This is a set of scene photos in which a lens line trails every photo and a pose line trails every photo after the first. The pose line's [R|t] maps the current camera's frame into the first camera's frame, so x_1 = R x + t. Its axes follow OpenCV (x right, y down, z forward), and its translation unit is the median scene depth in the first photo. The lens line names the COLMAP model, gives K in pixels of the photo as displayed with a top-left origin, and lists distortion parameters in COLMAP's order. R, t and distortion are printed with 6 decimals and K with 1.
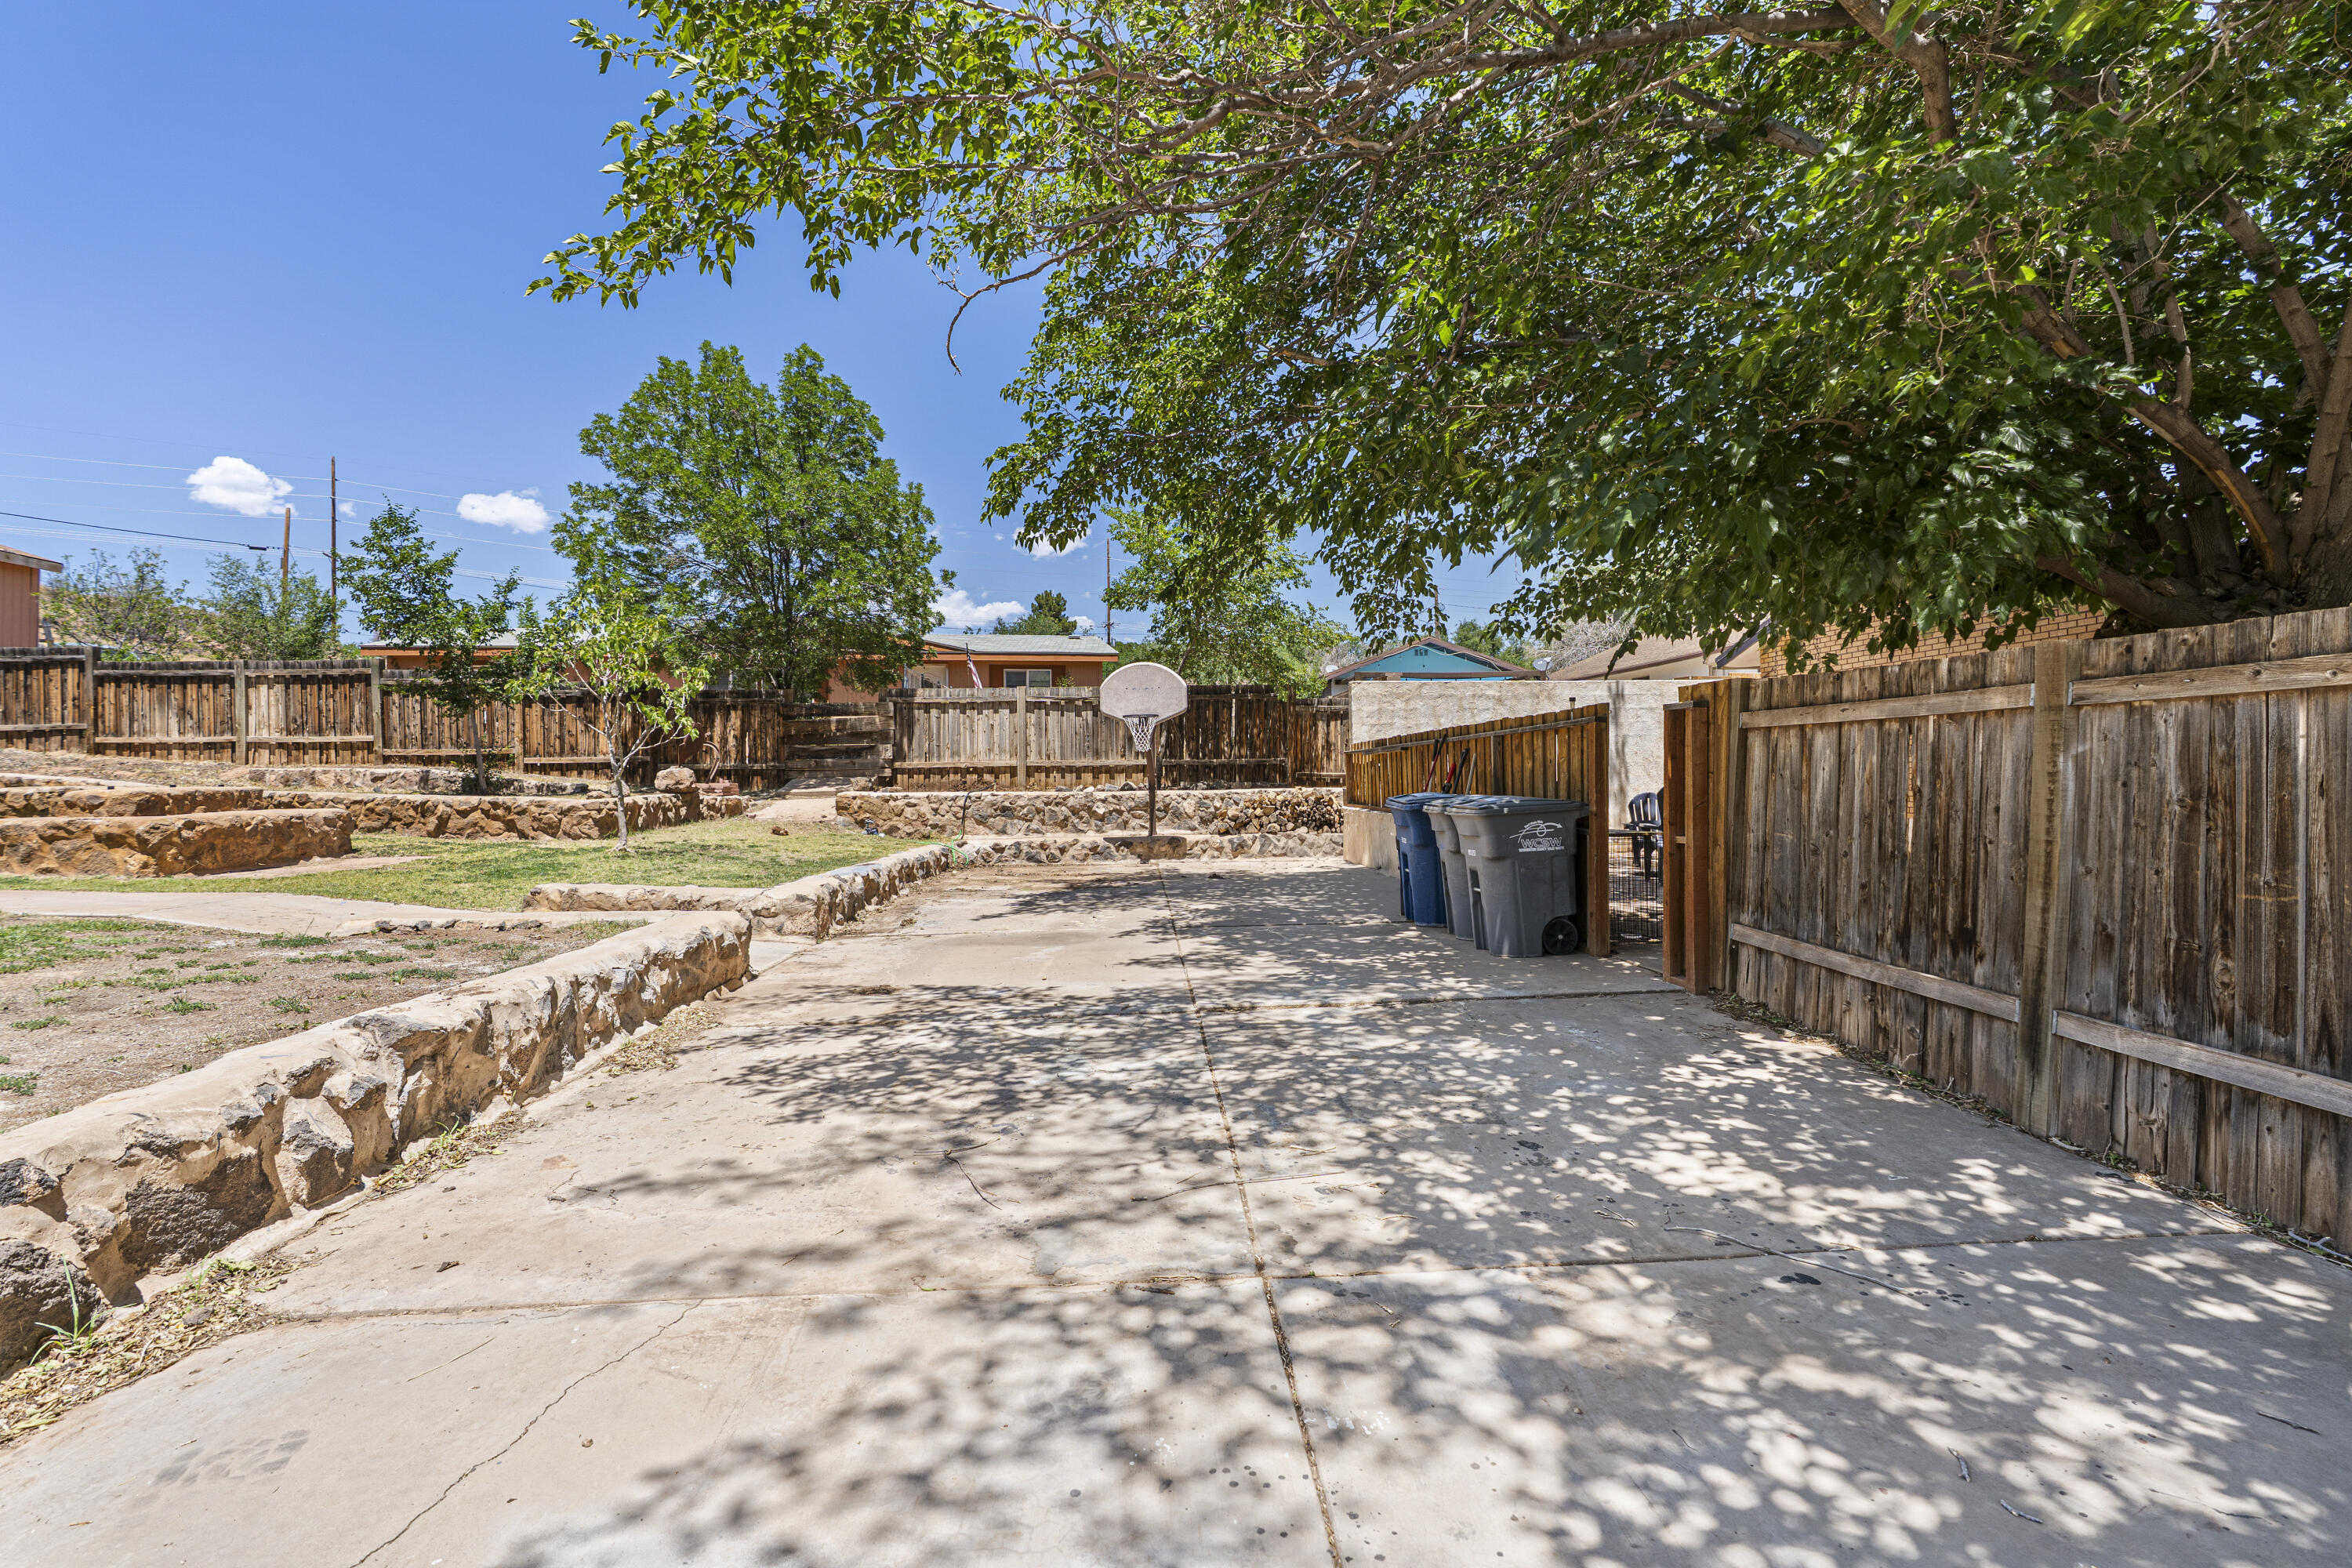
lens RADIAL K [[1066.1, 0, 1179.6], [0, 1066.1, 775.5], [0, 0, 1]] dist [-0.001353, -0.000064]
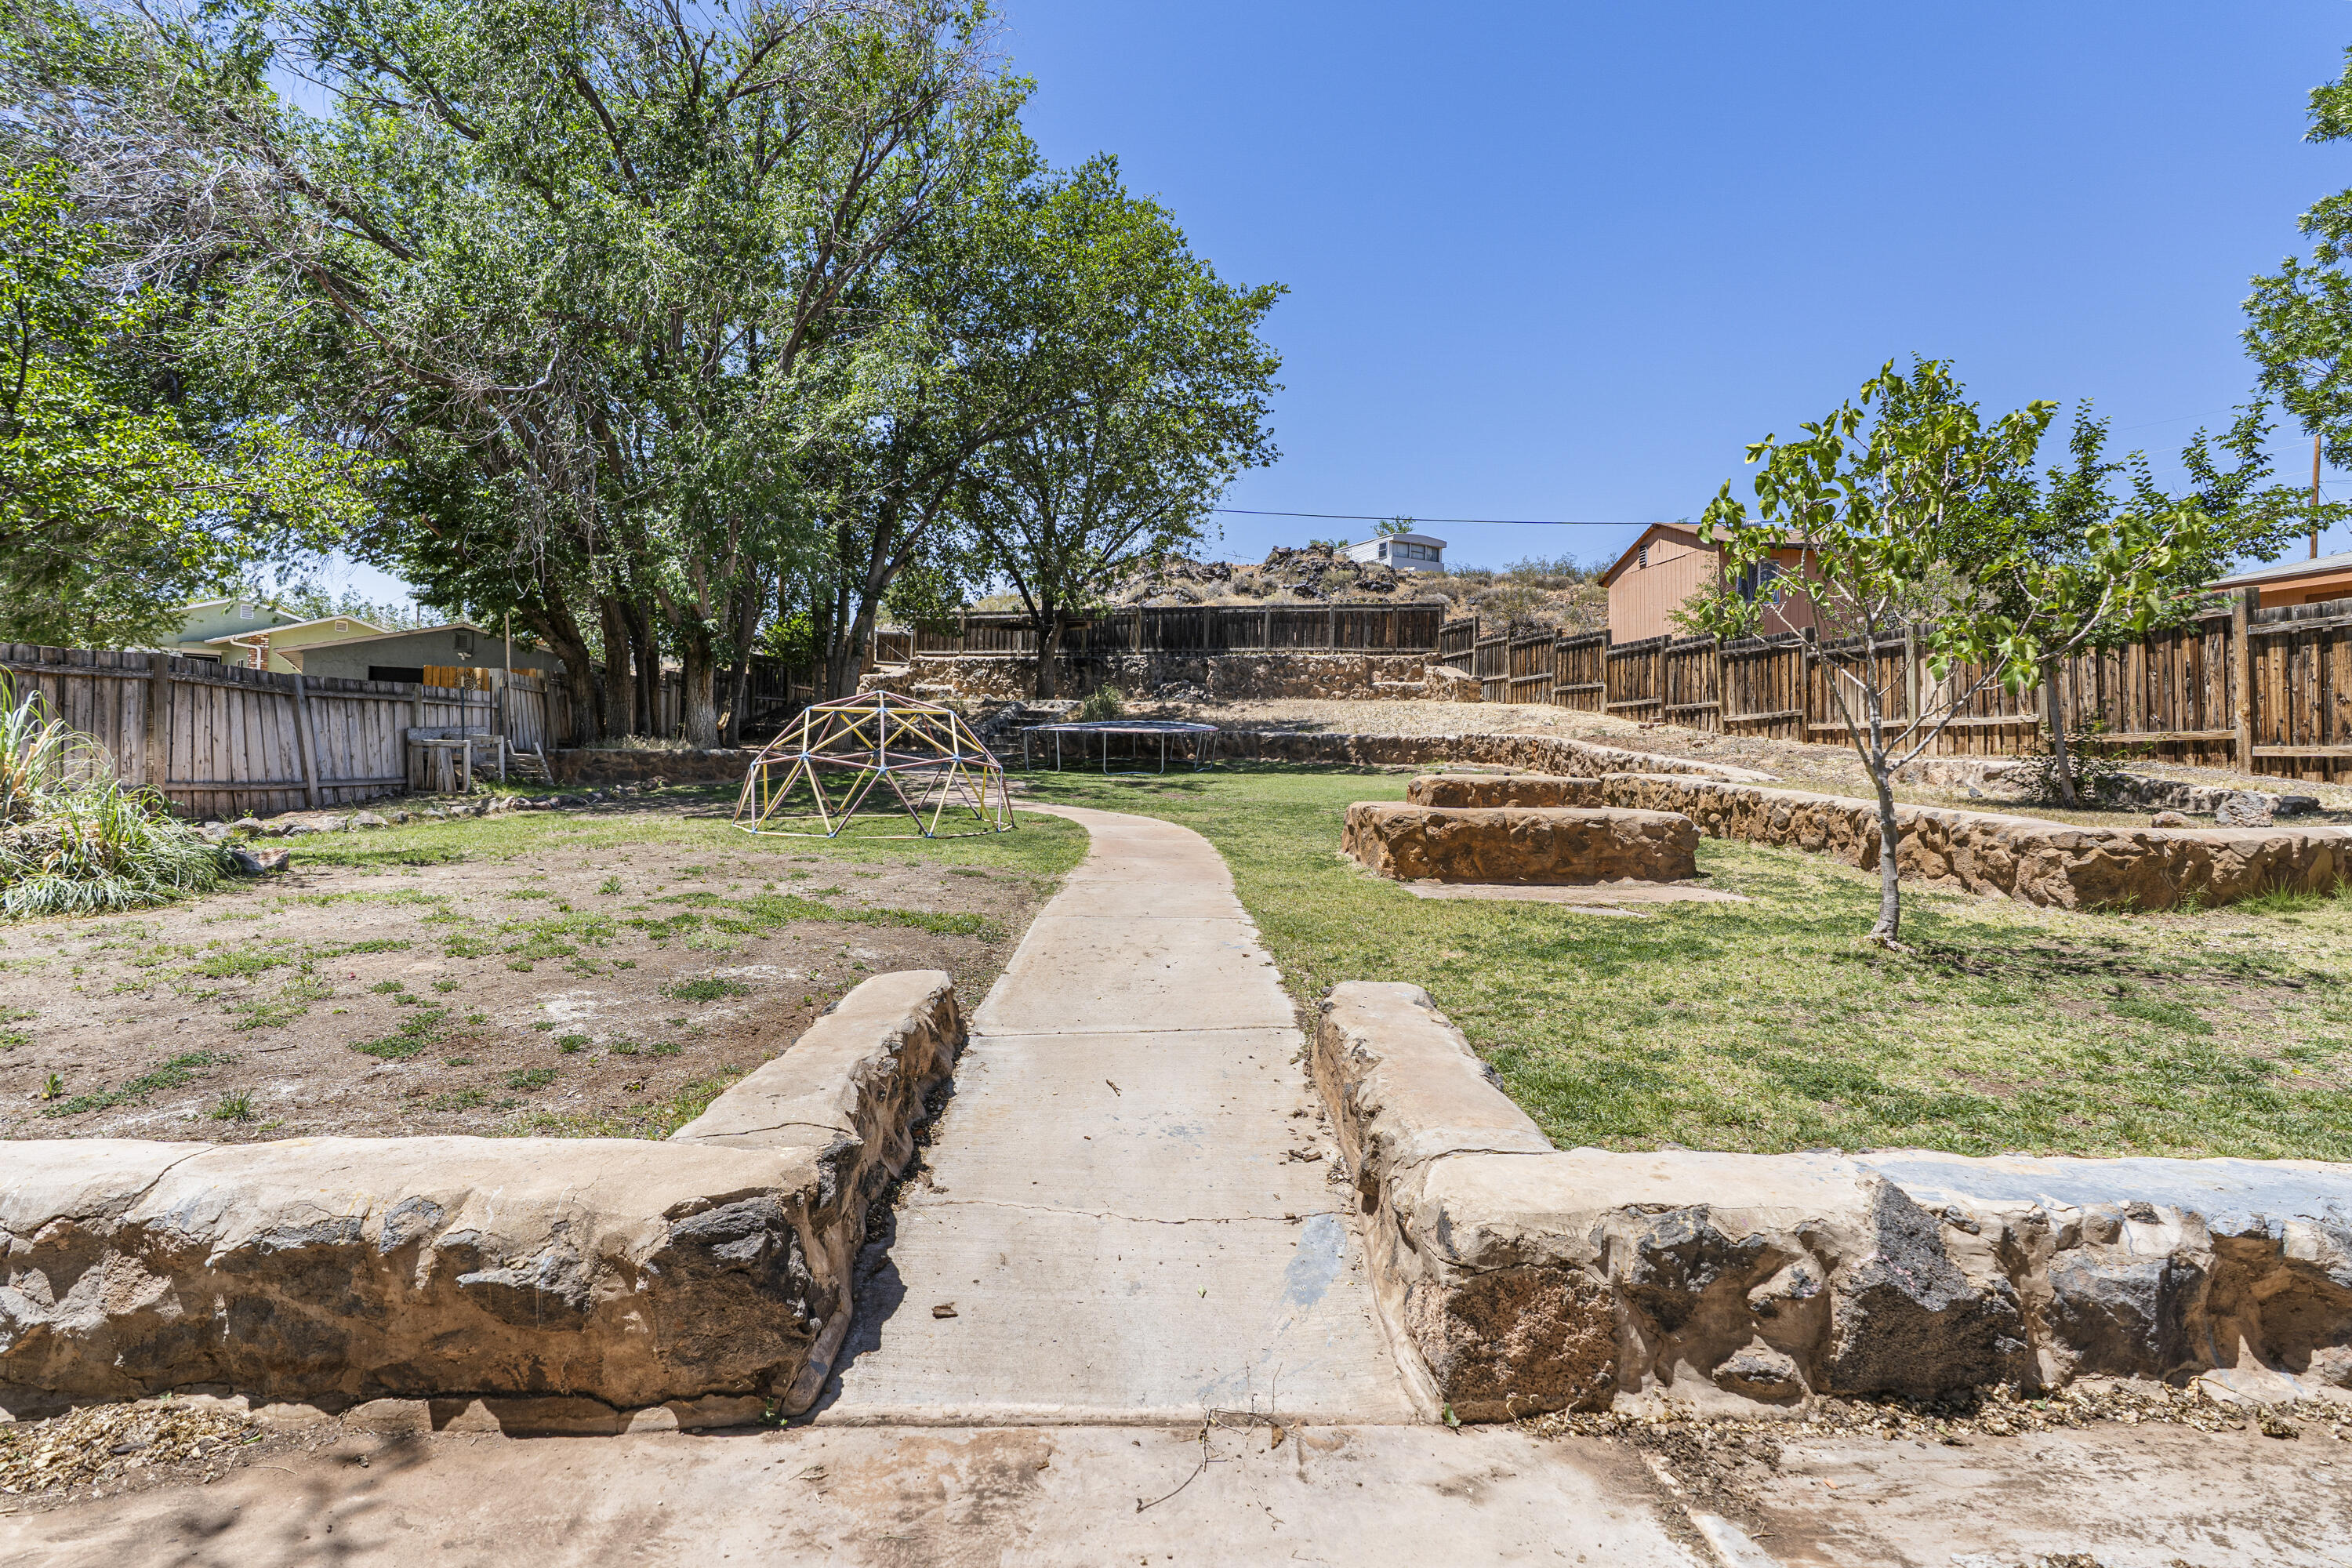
lens RADIAL K [[1128.1, 0, 1165.0], [0, 1128.1, 748.2], [0, 0, 1]] dist [-0.013824, -0.000215]
pose [[-0.002800, 0.002167, -0.999994, -0.033160], [-0.023382, 0.999724, 0.002232, -0.004023], [0.999723, 0.023388, -0.002748, 0.472793]]
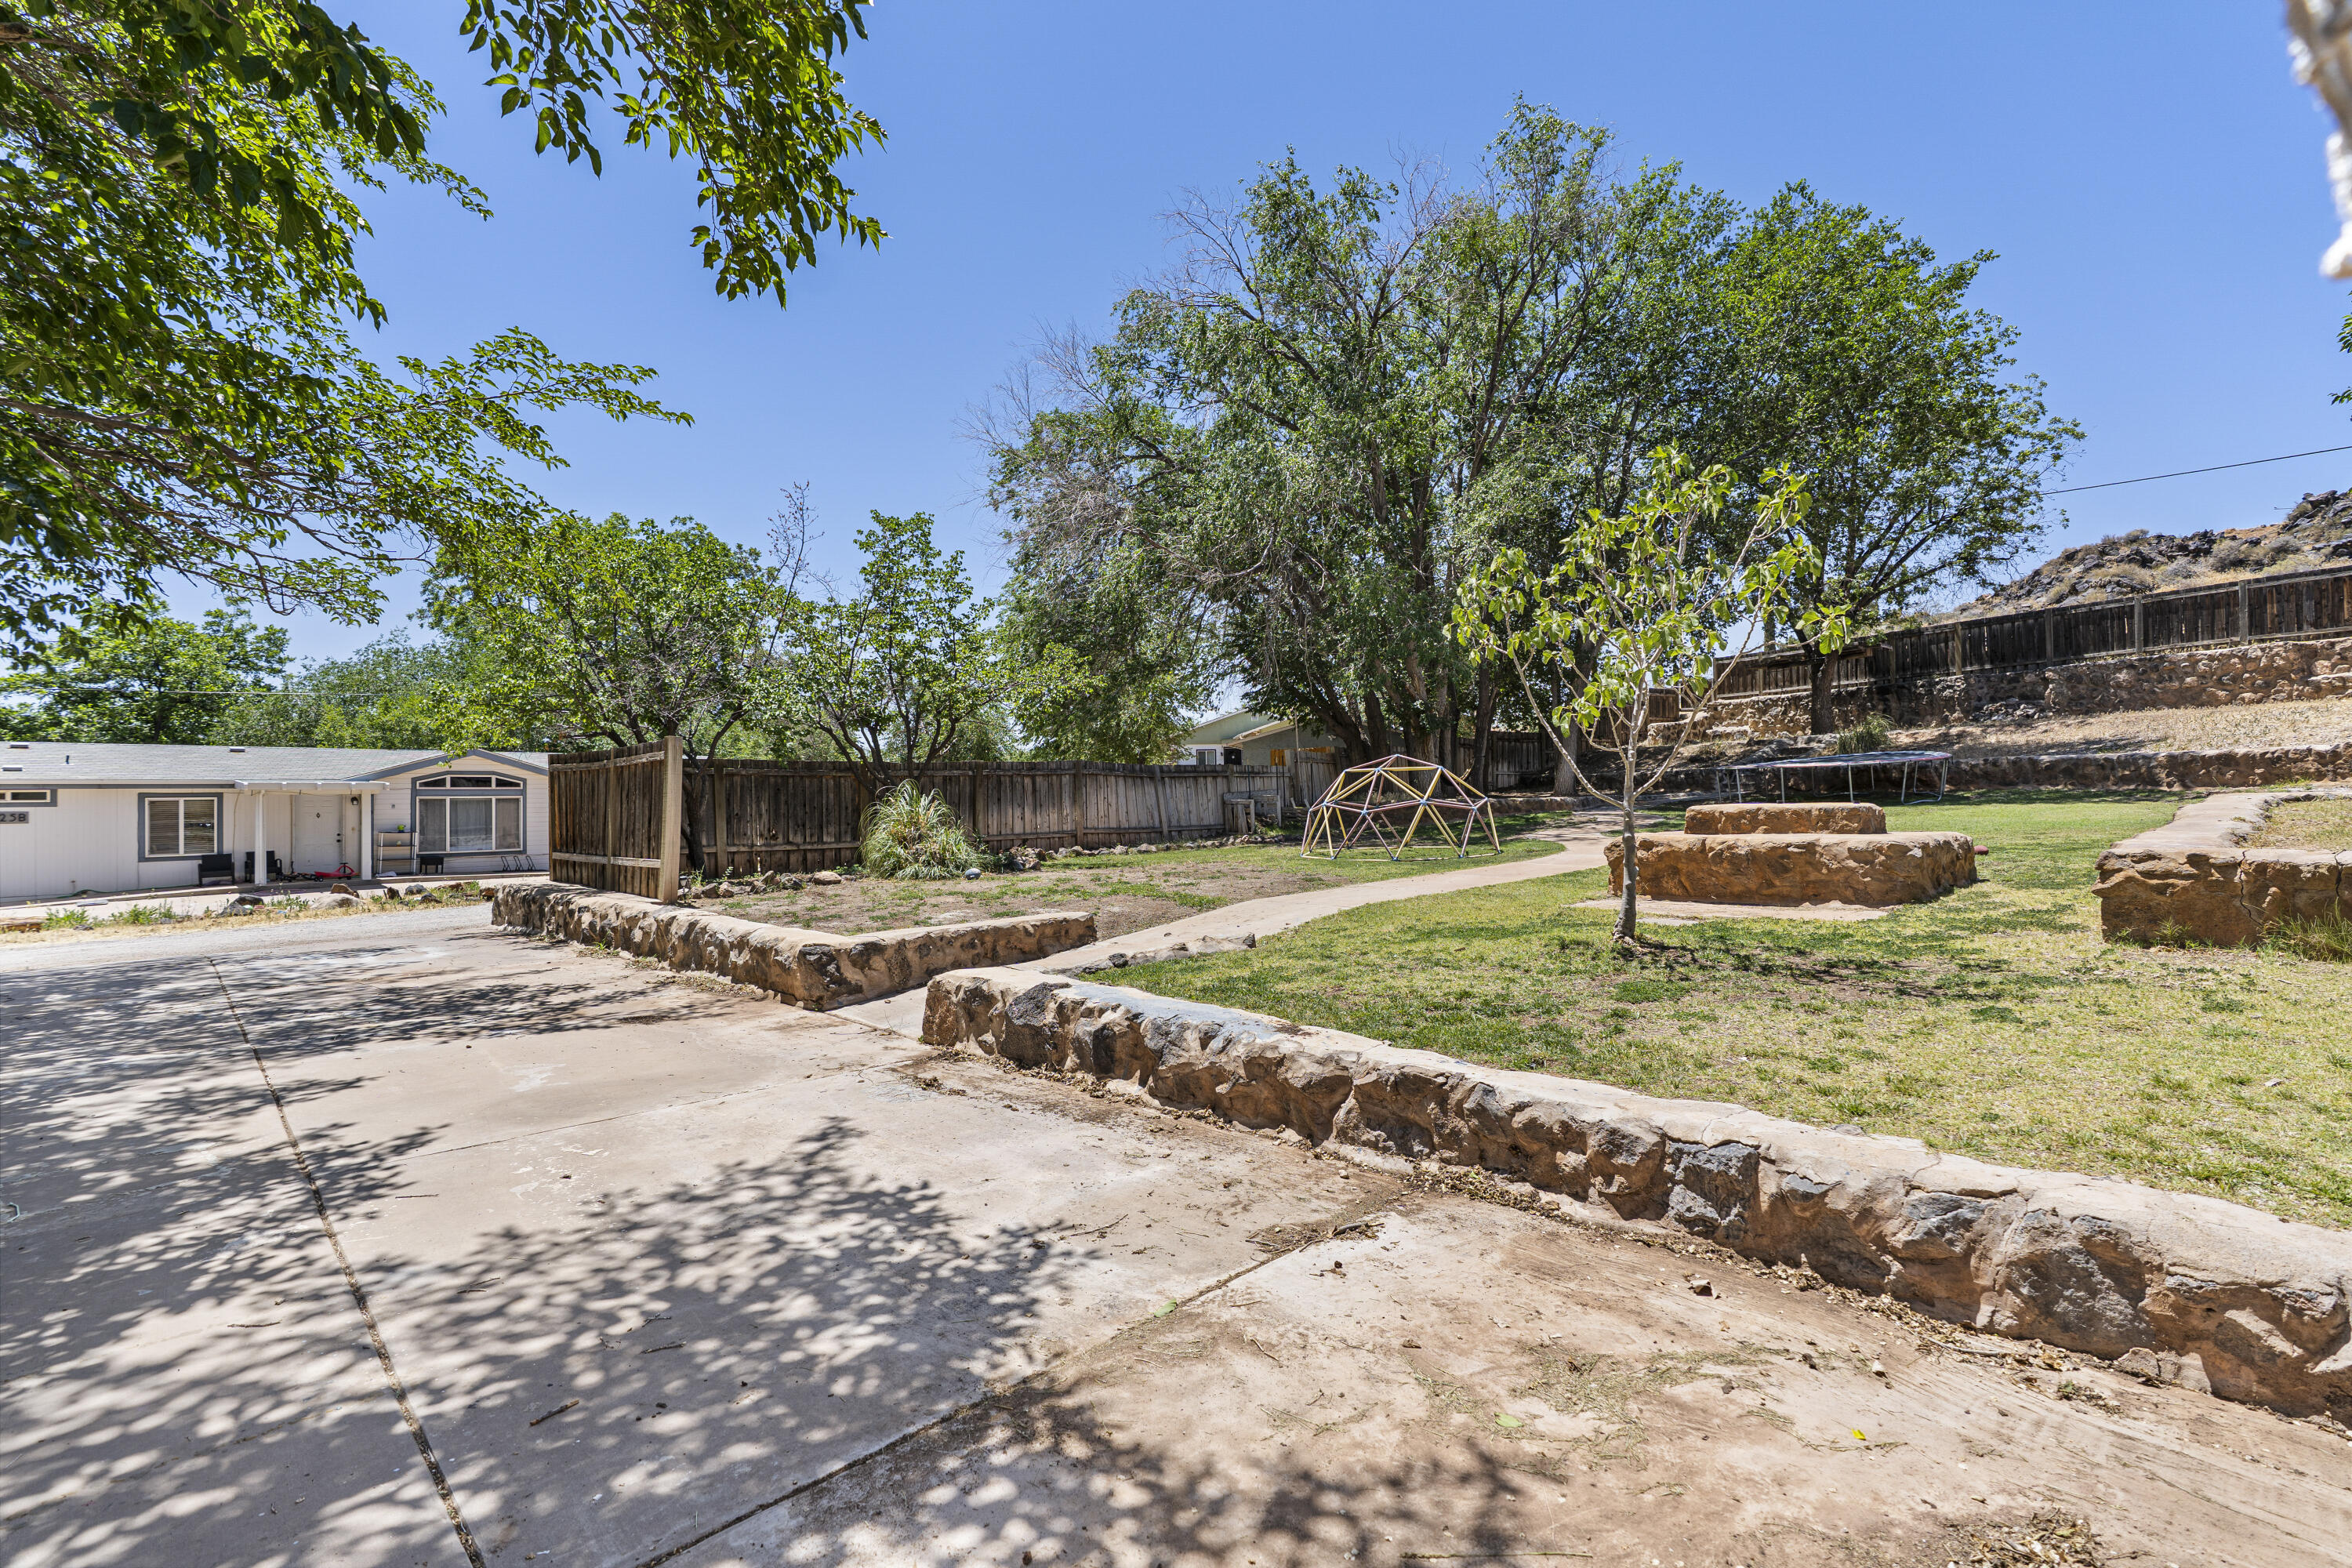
lens RADIAL K [[1066.1, 0, 1188.0], [0, 1066.1, 780.7], [0, 0, 1]] dist [-0.001353, -0.000064]
pose [[-0.742043, 0.010109, -0.670277, 0.009453], [0.023430, 0.999666, -0.010861, -0.006467], [0.669943, -0.023764, -0.742032, 0.859416]]
